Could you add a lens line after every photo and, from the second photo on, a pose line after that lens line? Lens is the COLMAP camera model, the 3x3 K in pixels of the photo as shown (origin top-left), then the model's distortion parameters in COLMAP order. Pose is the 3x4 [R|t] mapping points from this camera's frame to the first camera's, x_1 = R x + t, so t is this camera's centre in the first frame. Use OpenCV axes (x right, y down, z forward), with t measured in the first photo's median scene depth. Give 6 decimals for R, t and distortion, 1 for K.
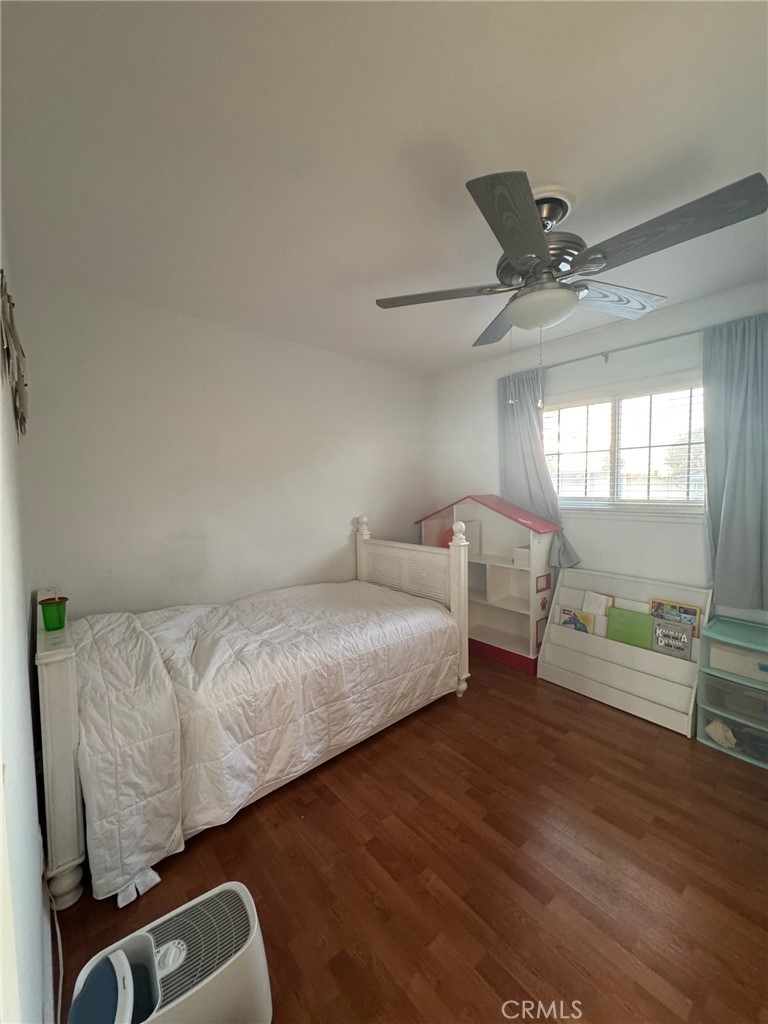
lens RADIAL K [[408.8, 0, 384.0], [0, 408.8, 512.0], [0, 0, 1]] dist [-0.000739, 0.000298]
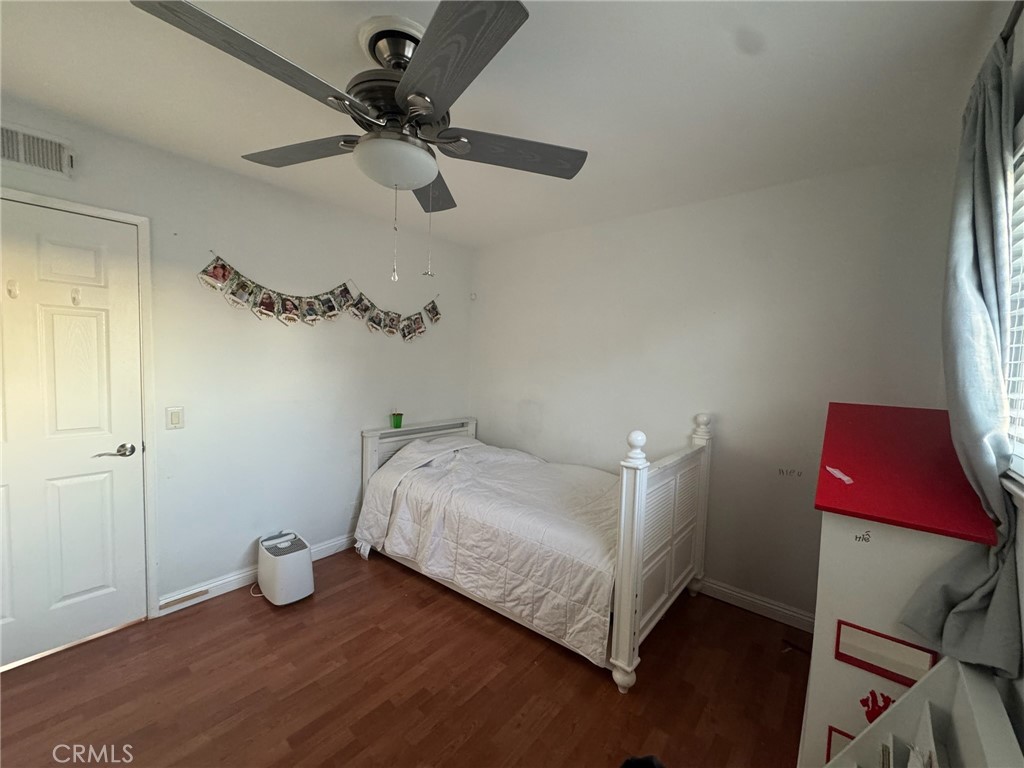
lens RADIAL K [[408.8, 0, 512.0], [0, 408.8, 384.0], [0, 0, 1]] dist [-0.000739, 0.000298]
pose [[0.170894, 0.077203, -0.982260, 0.923879], [-0.094182, 0.993640, 0.061712, -0.082649], [0.980778, 0.081965, 0.177079, 0.802864]]
